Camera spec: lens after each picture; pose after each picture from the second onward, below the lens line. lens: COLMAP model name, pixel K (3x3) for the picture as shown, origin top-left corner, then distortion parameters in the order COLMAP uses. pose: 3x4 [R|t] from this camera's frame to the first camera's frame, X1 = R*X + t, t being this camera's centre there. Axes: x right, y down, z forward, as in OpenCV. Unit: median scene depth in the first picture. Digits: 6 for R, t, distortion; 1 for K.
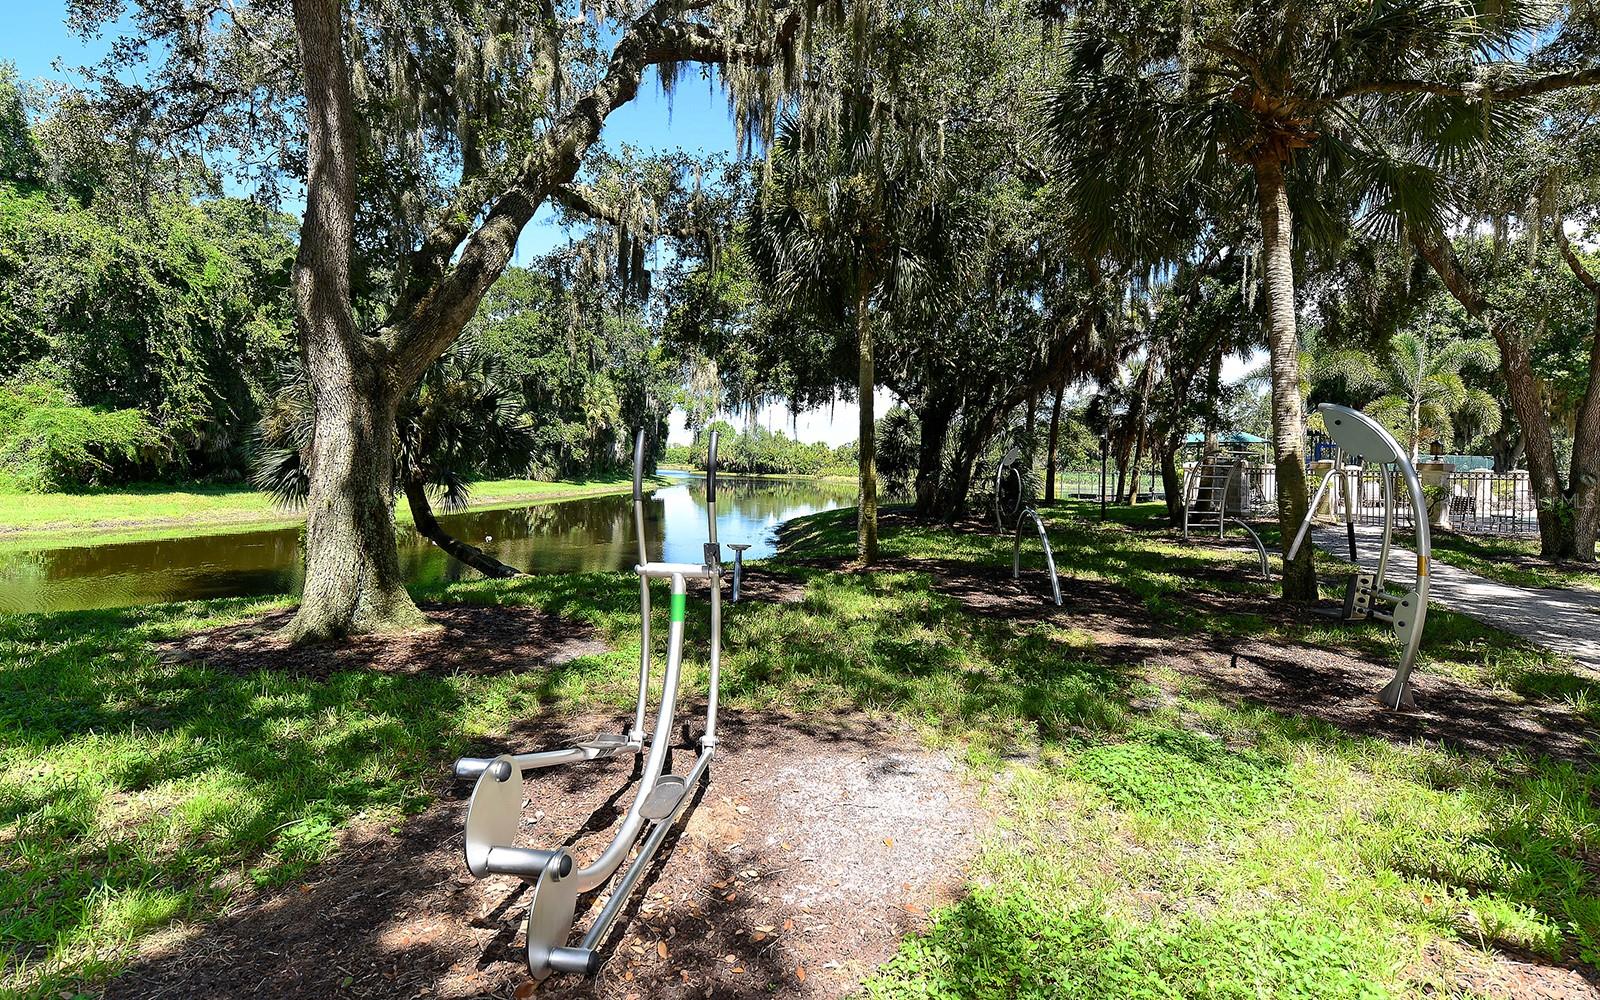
lens RADIAL K [[841.0, 0, 800.0], [0, 841.0, 468.5], [0, 0, 1]] dist [0.002517, 0.000855]
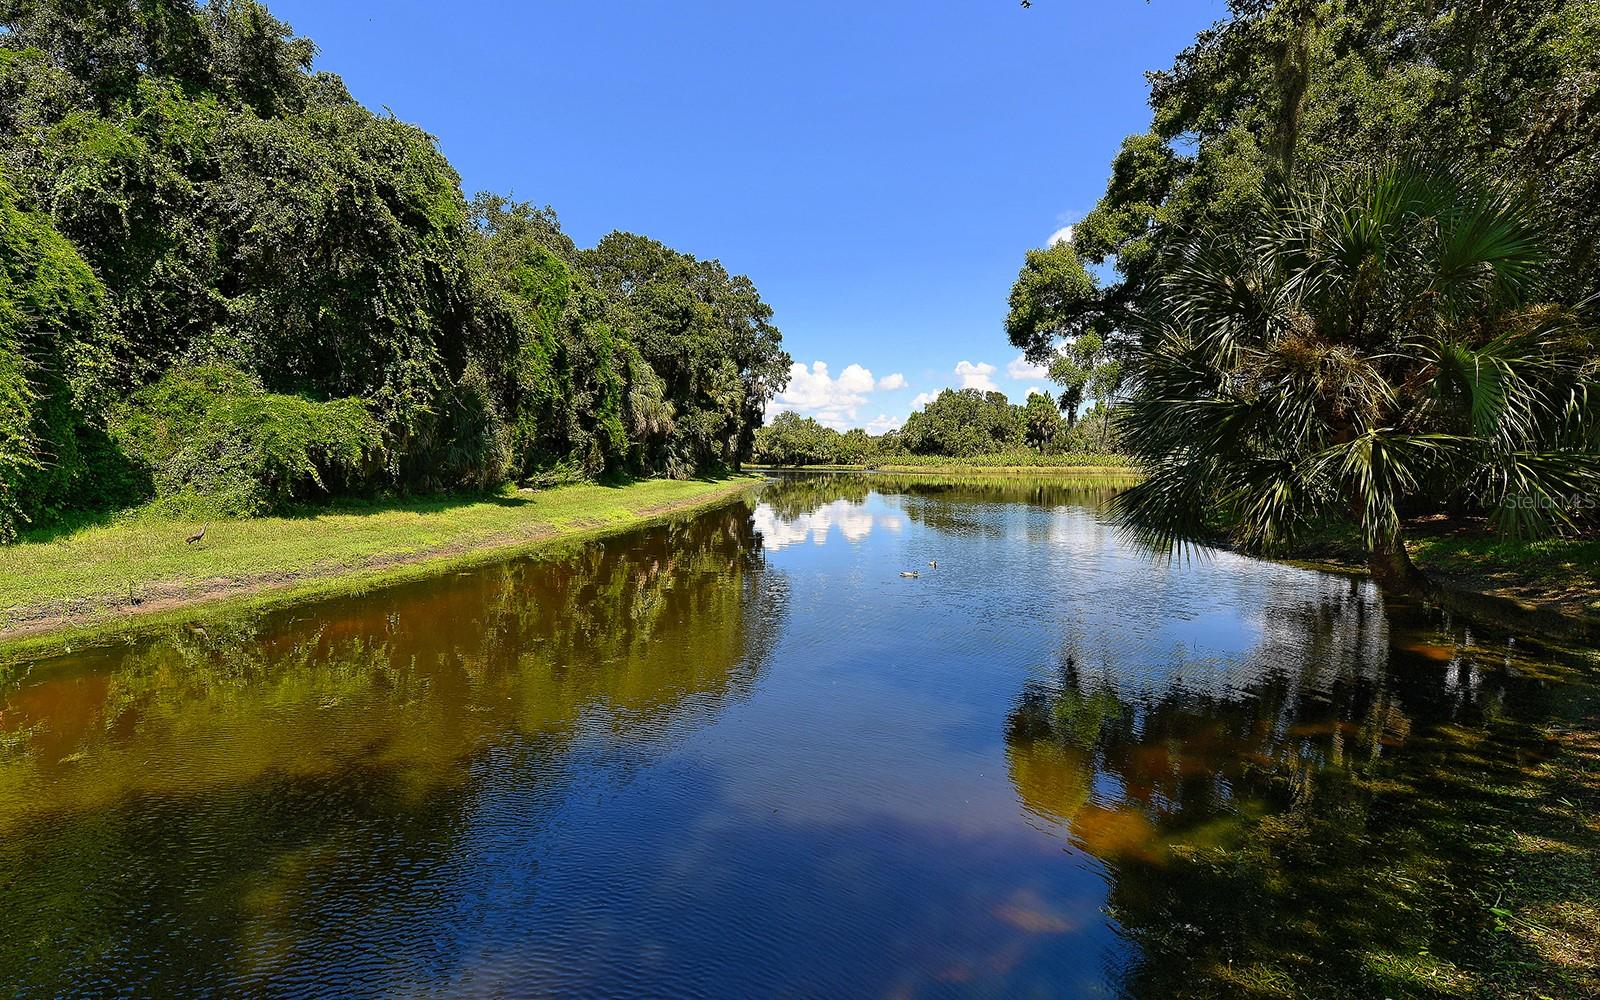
lens RADIAL K [[841.0, 0, 800.0], [0, 841.0, 468.5], [0, 0, 1]] dist [0.002517, 0.000855]
pose [[0.997696, -0.028905, 0.061374, -0.448319], [0.028151, 0.999518, 0.013115, -0.007690], [-0.061723, -0.011357, 0.998029, 0.252459]]
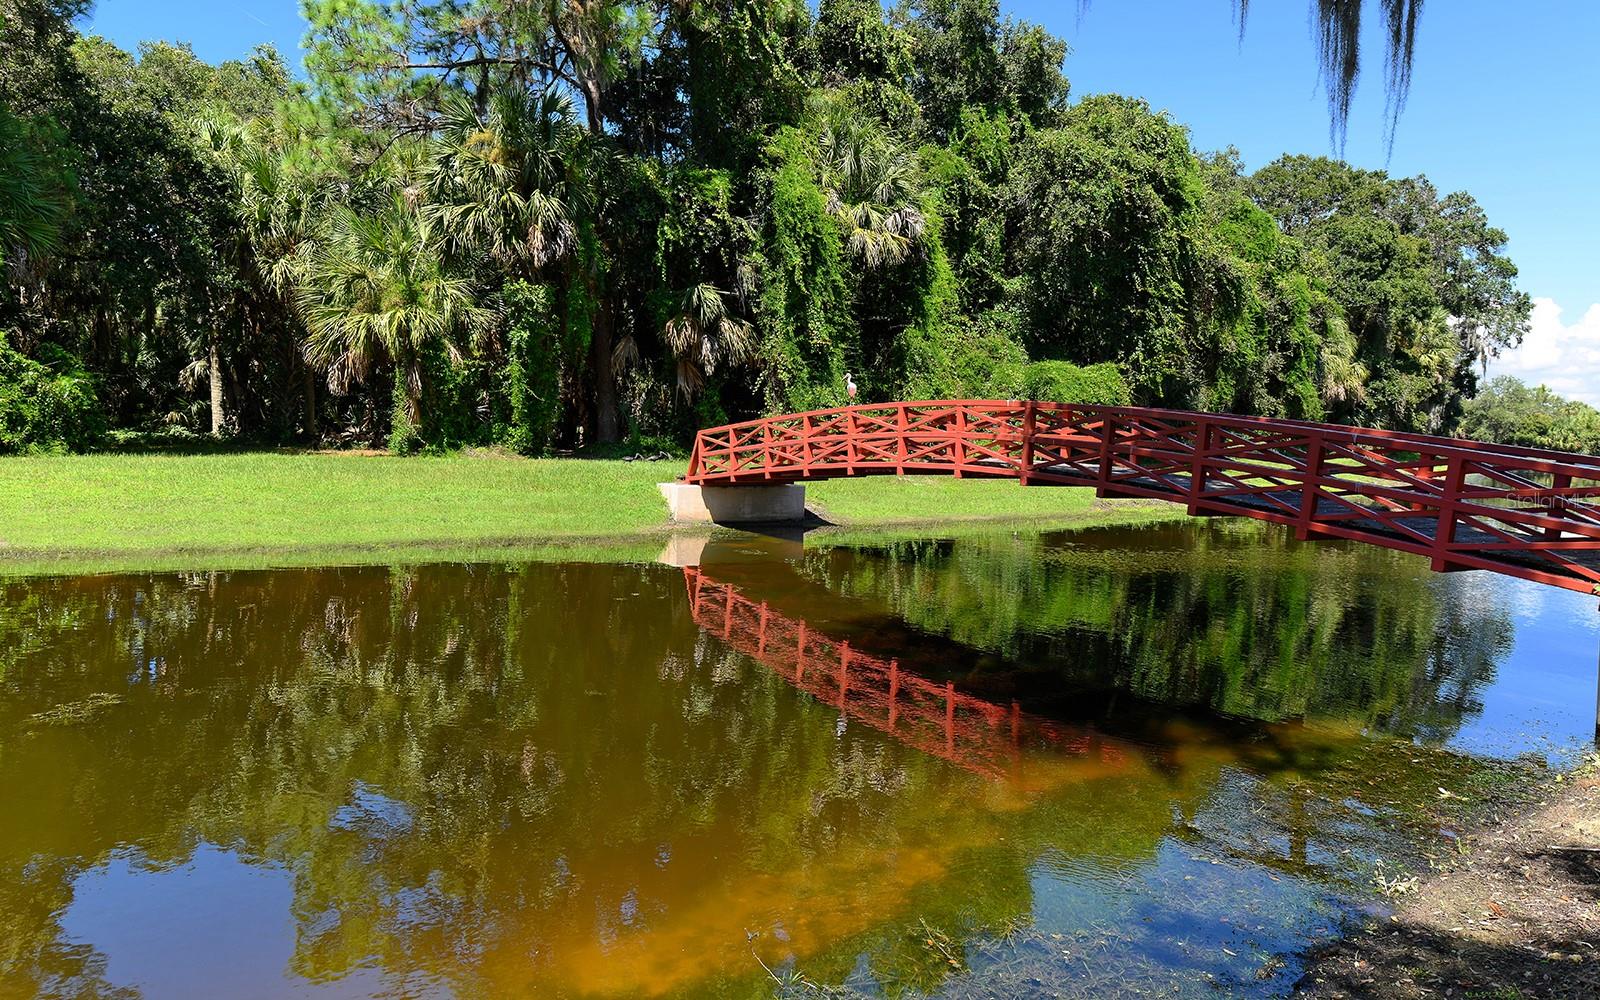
lens RADIAL K [[1146.8, 0, 727.0], [0, 1146.8, 464.2], [0, 0, 1]] dist [-0.000984, -0.000681]
pose [[0.863097, 0.011462, -0.504908, -0.539509], [-0.005033, 0.999888, 0.014095, 0.014708], [0.505013, -0.009624, 0.863058, -0.142773]]
